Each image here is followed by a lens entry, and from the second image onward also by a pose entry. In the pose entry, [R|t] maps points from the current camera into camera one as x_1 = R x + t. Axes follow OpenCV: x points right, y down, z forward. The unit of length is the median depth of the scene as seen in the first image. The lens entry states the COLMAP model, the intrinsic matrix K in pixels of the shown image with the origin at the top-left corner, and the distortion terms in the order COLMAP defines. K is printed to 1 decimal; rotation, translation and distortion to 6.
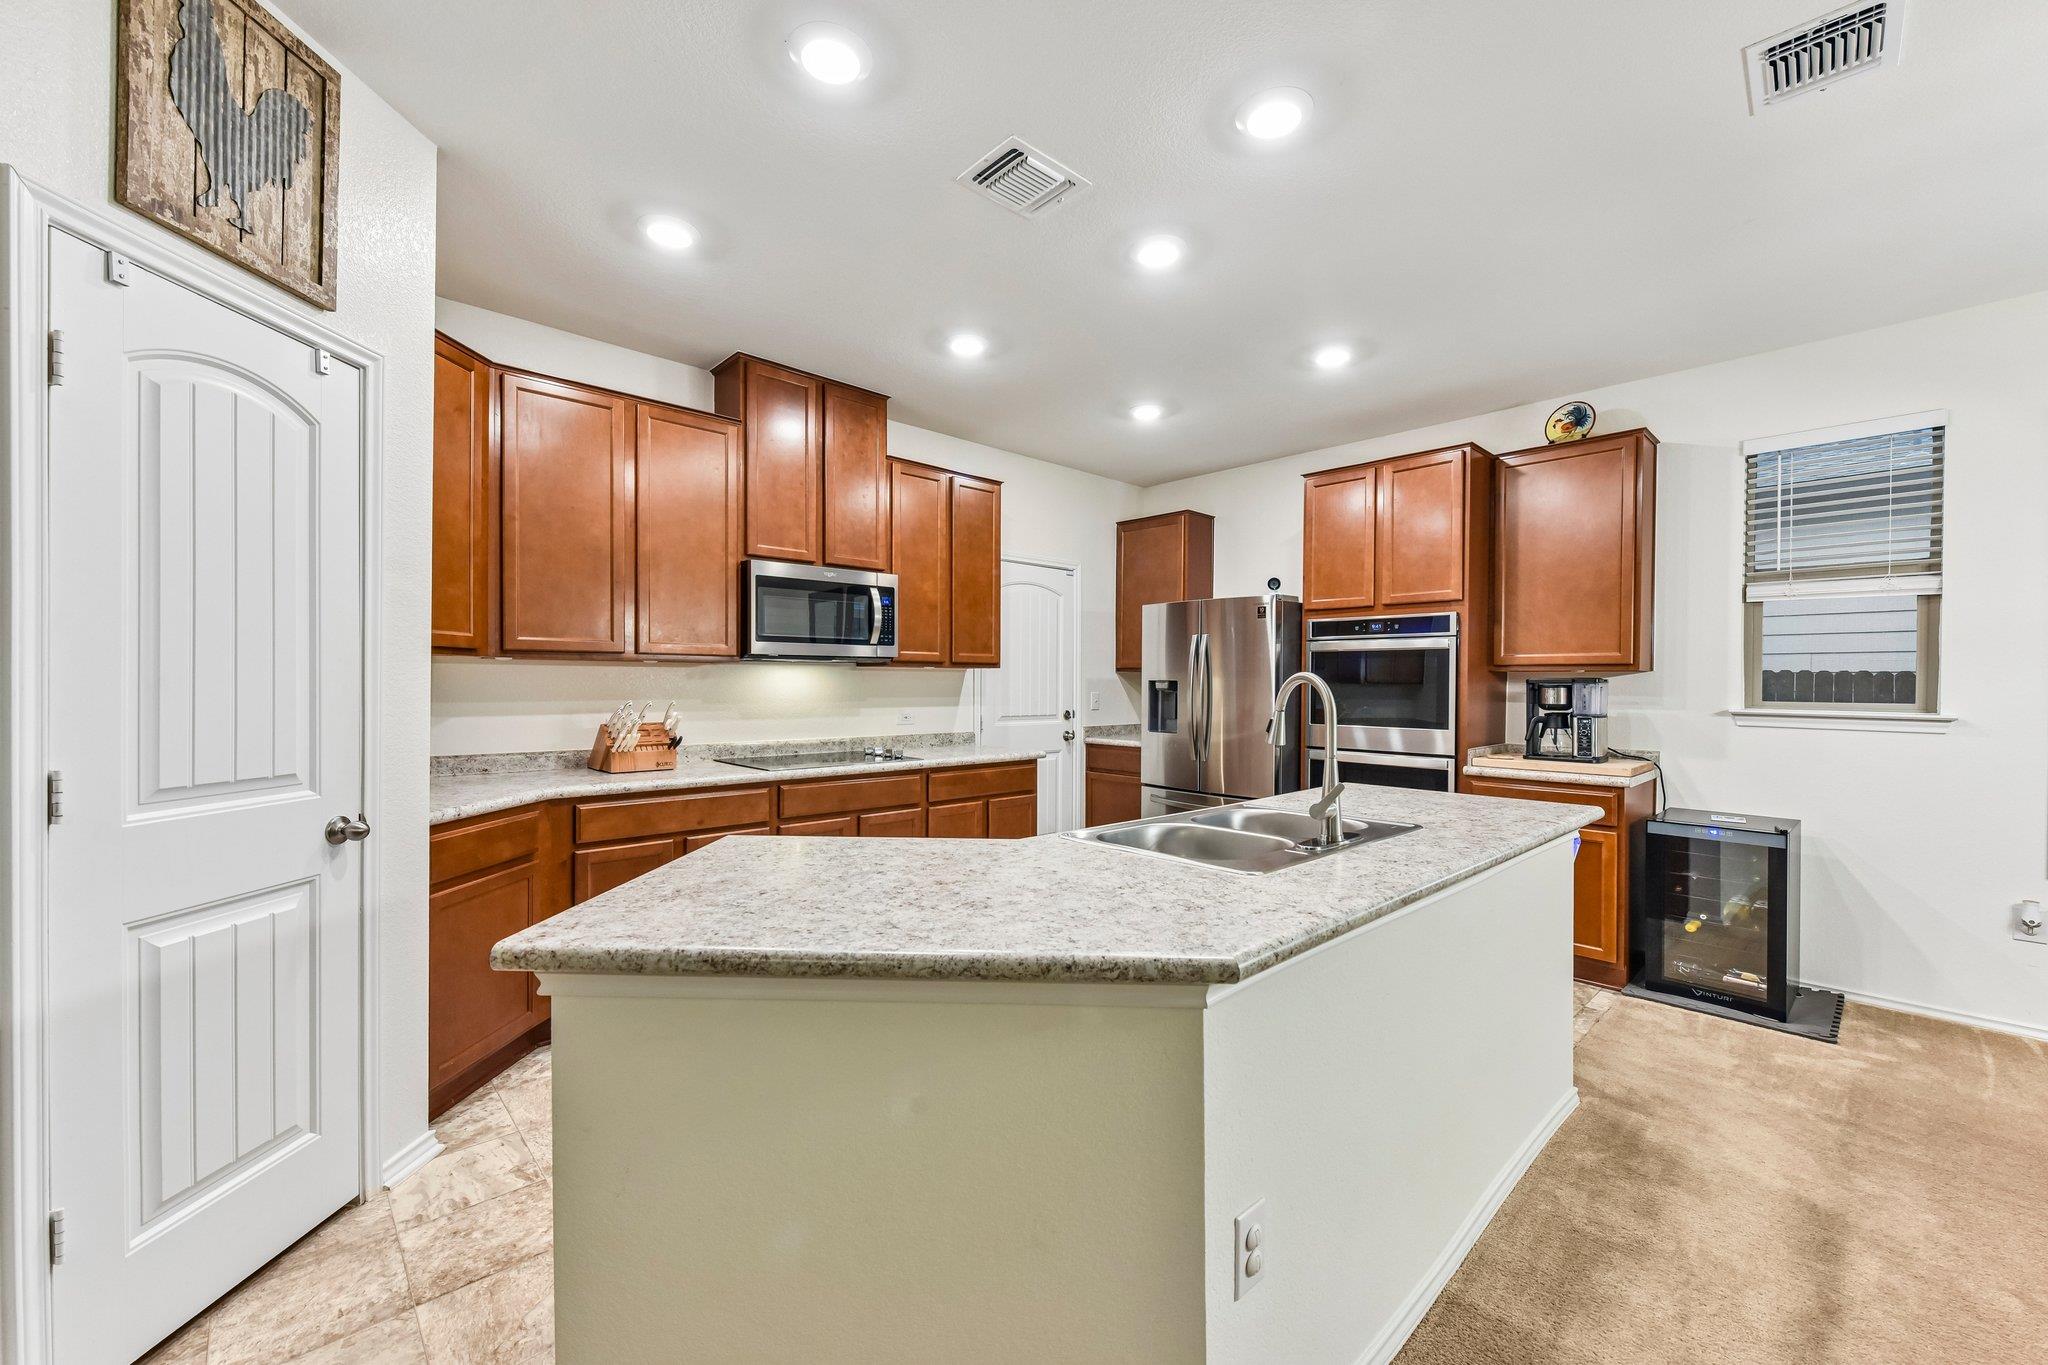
lens RADIAL K [[808.7, 0, 1025.7], [0, 808.7, 680.7], [0, 0, 1]] dist [0.003226, -0.000076]
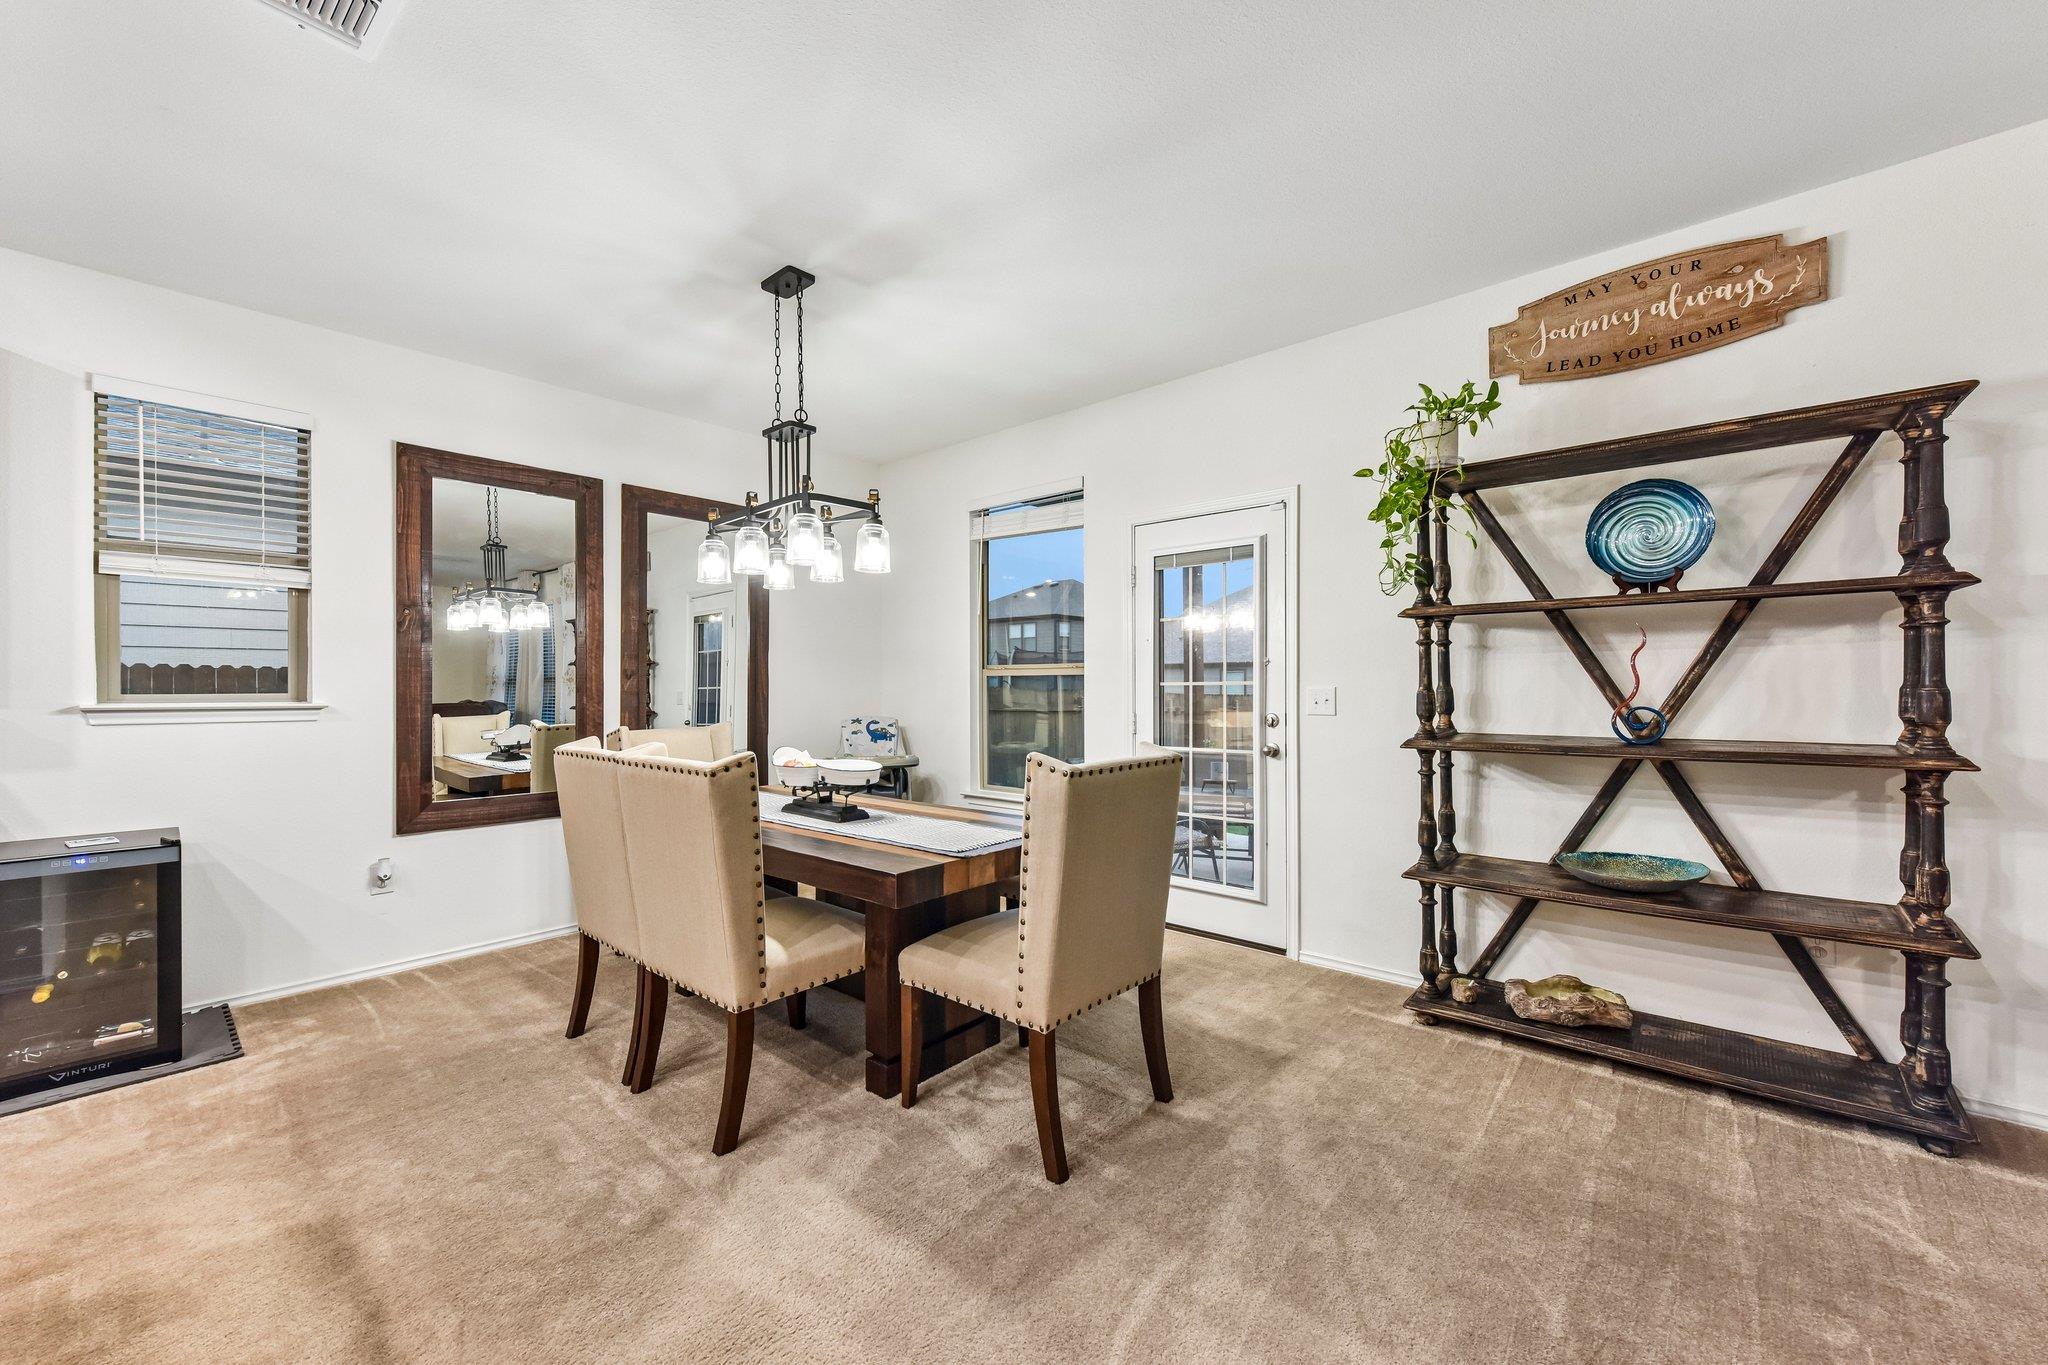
lens RADIAL K [[808.7, 0, 1028.2], [0, 808.7, 687.7], [0, 0, 1]] dist [0.003226, -0.000076]
pose [[-0.097987, -0.005698, 0.995171, -0.014148], [0.005748, 0.999964, 0.006291, 0.018020], [-0.995171, 0.006337, -0.097951, 0.150275]]
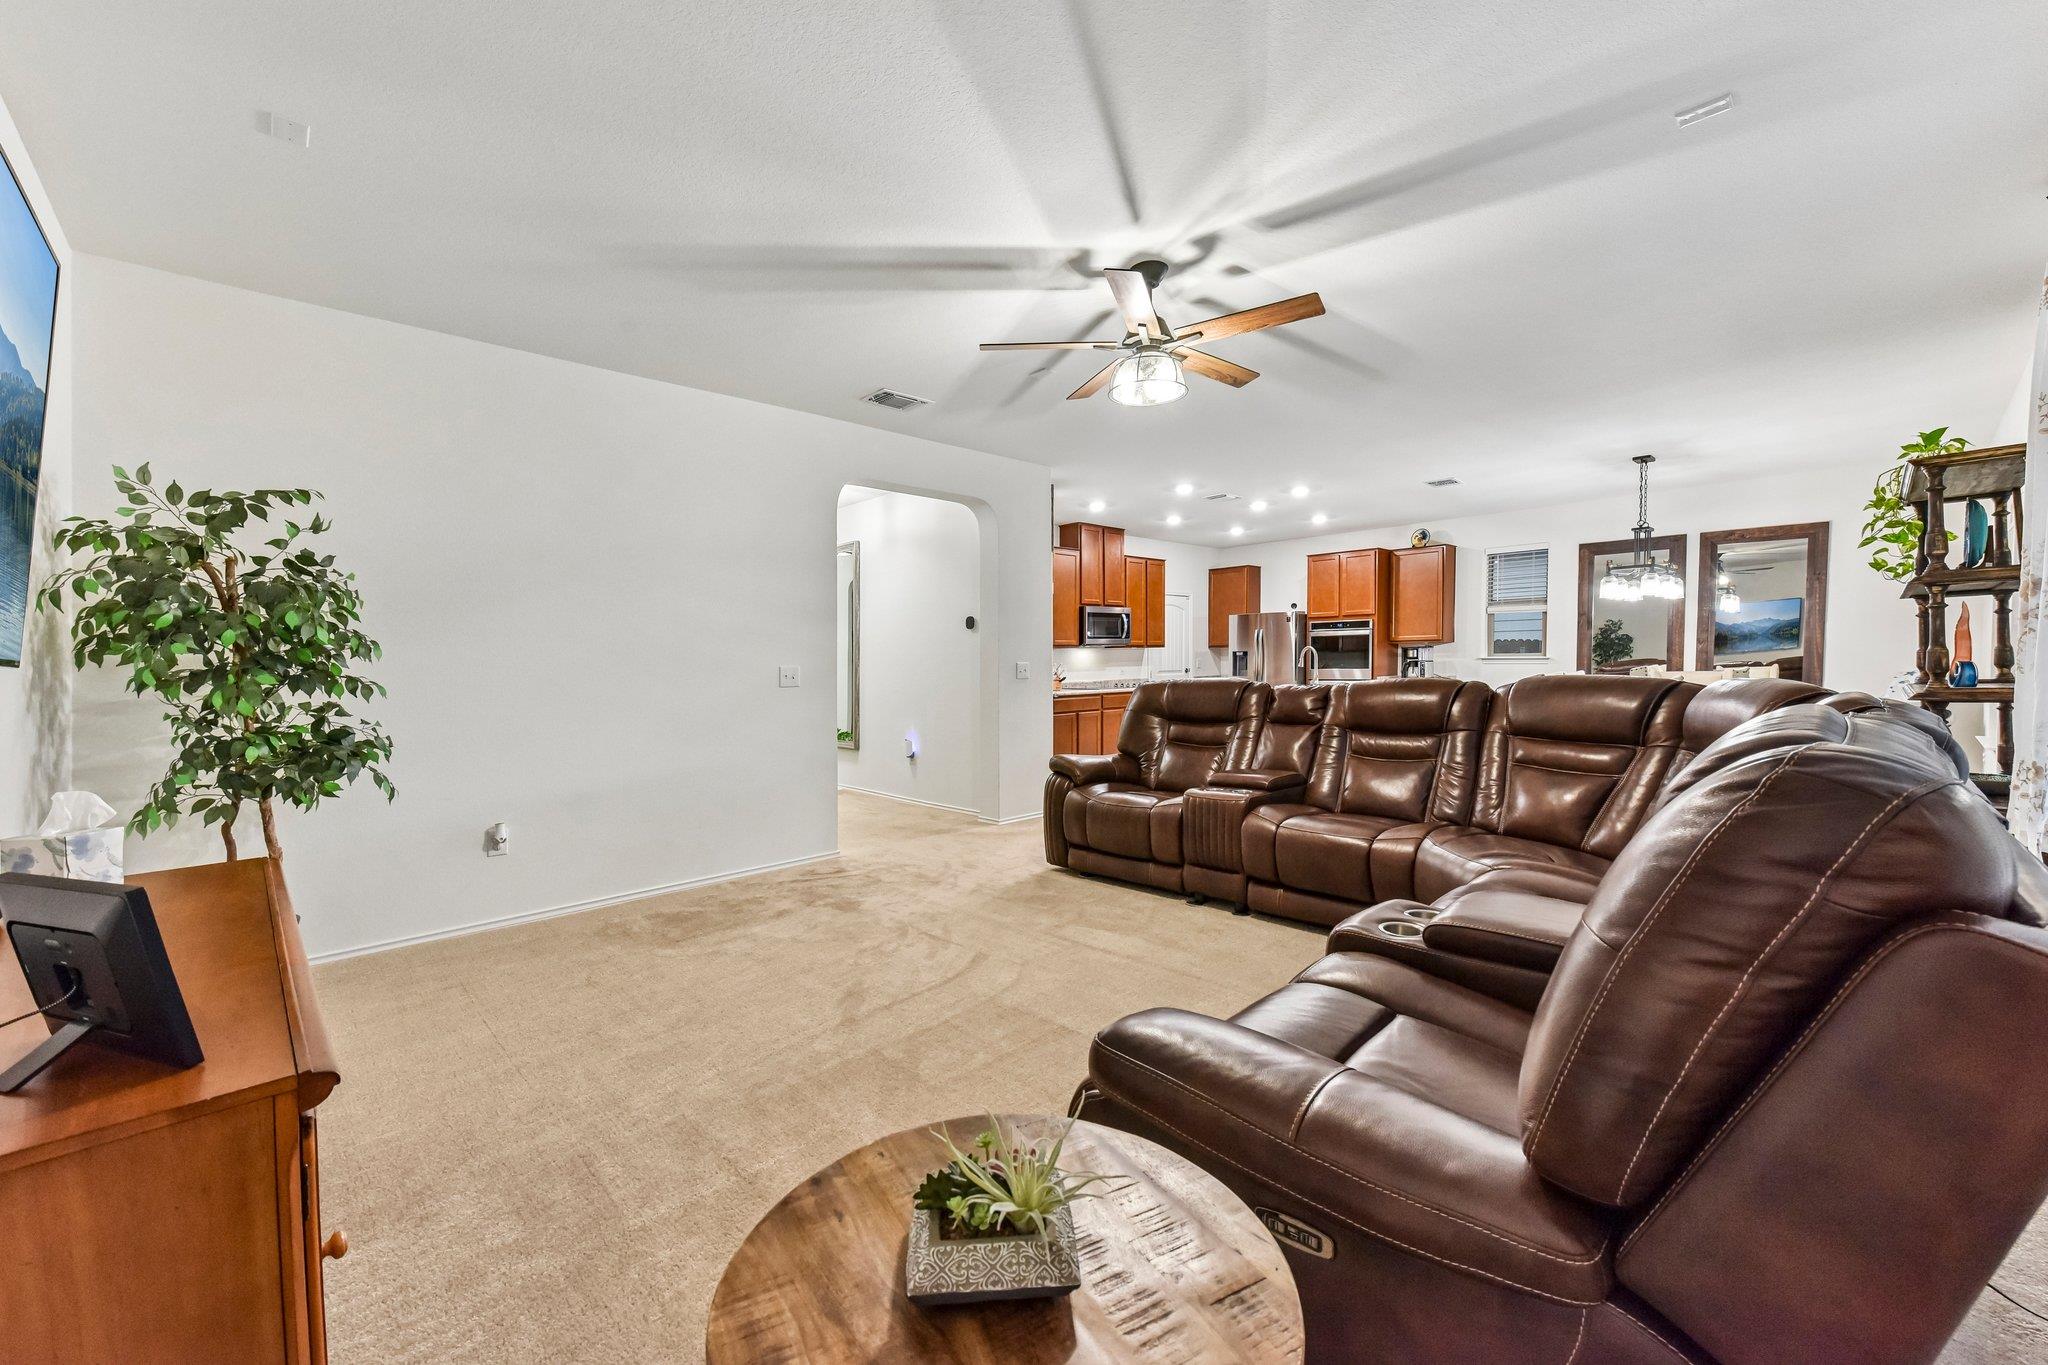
lens RADIAL K [[808.7, 0, 1024.0], [0, 808.7, 695.8], [0, 0, 1]] dist [0.003226, -0.000076]
pose [[0.999773, -0.021278, -0.000636, -0.518156], [0.021286, 0.998806, 0.043980, 0.013875], [-0.000301, -0.043984, 0.999032, -1.454509]]
